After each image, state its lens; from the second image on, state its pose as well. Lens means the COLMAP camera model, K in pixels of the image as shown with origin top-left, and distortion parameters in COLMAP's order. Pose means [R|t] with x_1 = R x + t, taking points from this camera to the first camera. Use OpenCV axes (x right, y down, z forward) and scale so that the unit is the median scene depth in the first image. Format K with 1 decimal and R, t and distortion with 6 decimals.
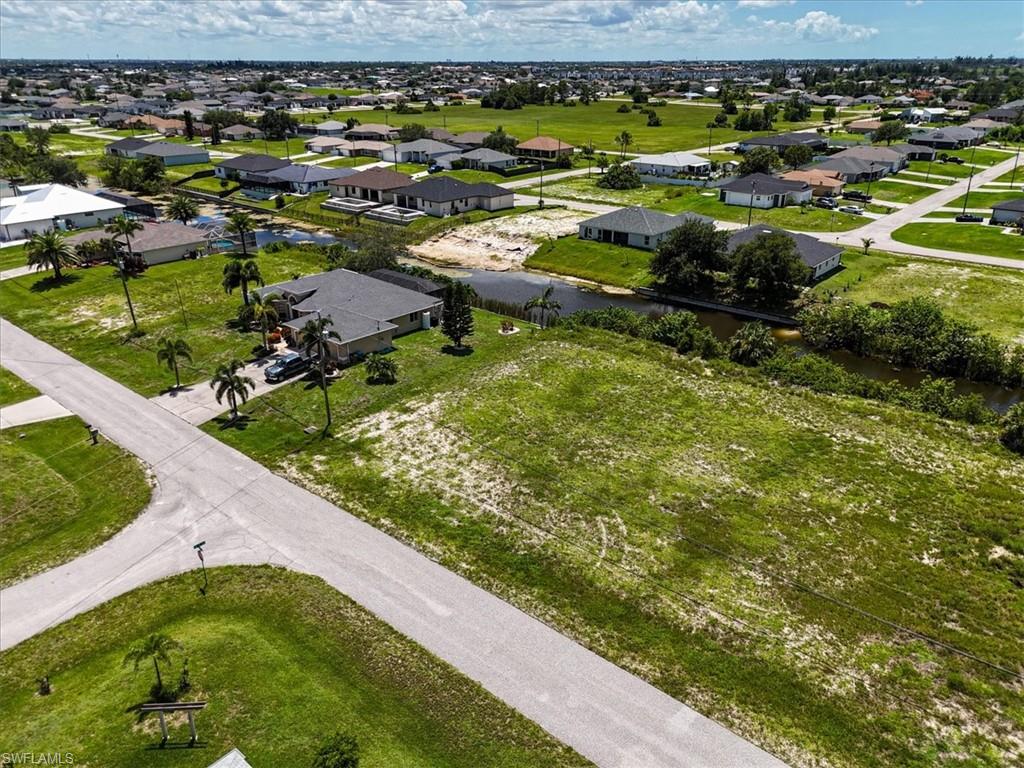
lens RADIAL K [[756.6, 0, 510.8], [0, 756.6, 382.4], [0, 0, 1]] dist [0.072017, -0.071632]
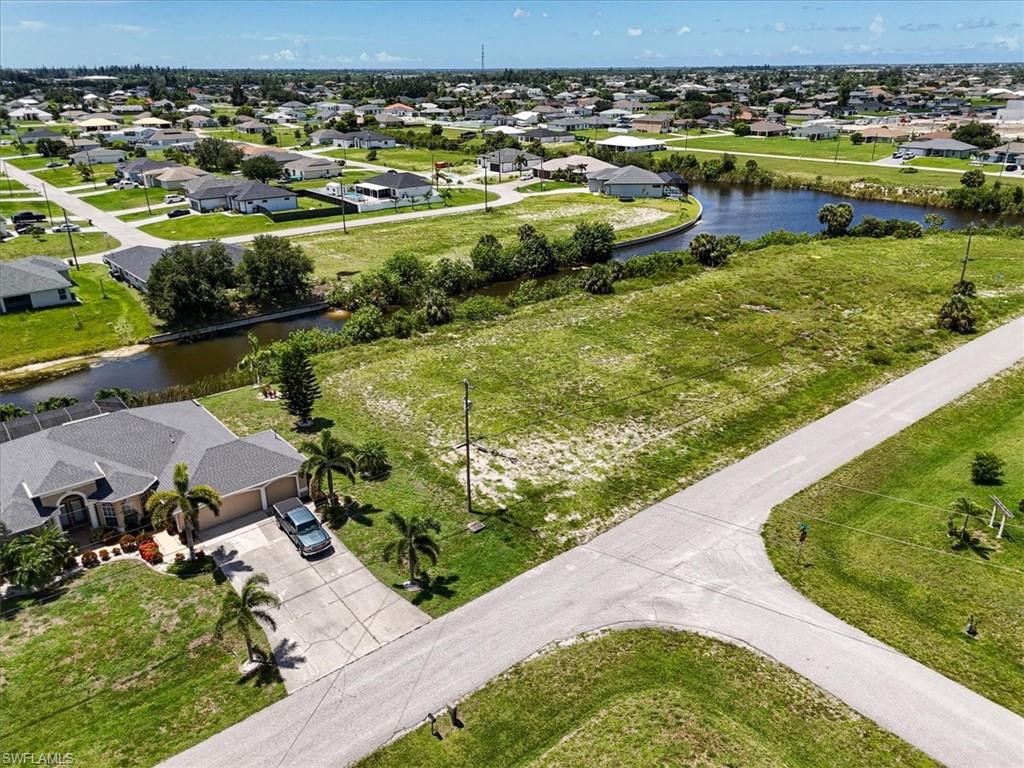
lens RADIAL K [[756.6, 0, 510.8], [0, 756.6, 382.4], [0, 0, 1]] dist [0.072017, -0.071632]
pose [[0.162736, -0.376462, 0.912027, -0.953396], [0.388357, 0.874175, 0.291542, -0.297738], [-0.907026, 0.306748, 0.288461, 0.702949]]
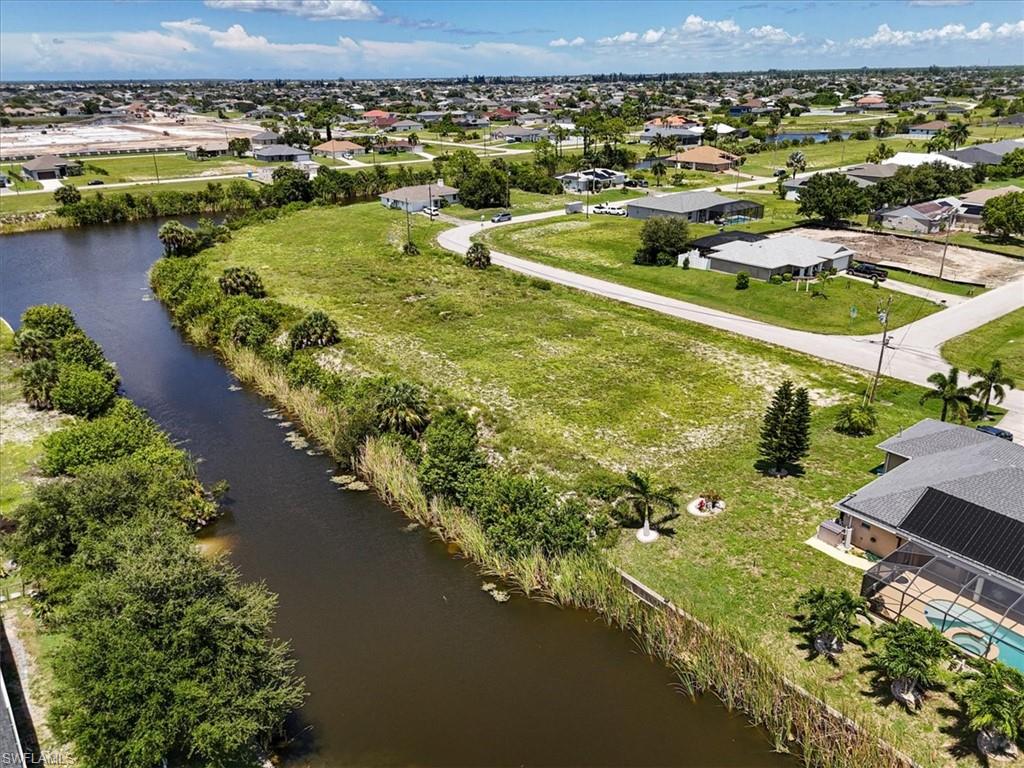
lens RADIAL K [[756.6, 0, 510.8], [0, 756.6, 382.4], [0, 0, 1]] dist [0.072017, -0.071632]
pose [[-0.981333, -0.056821, 0.183730, 0.059203], [0.089378, 0.711165, 0.697321, -0.769414], [-0.170285, 0.700726, -0.692811, 1.852085]]
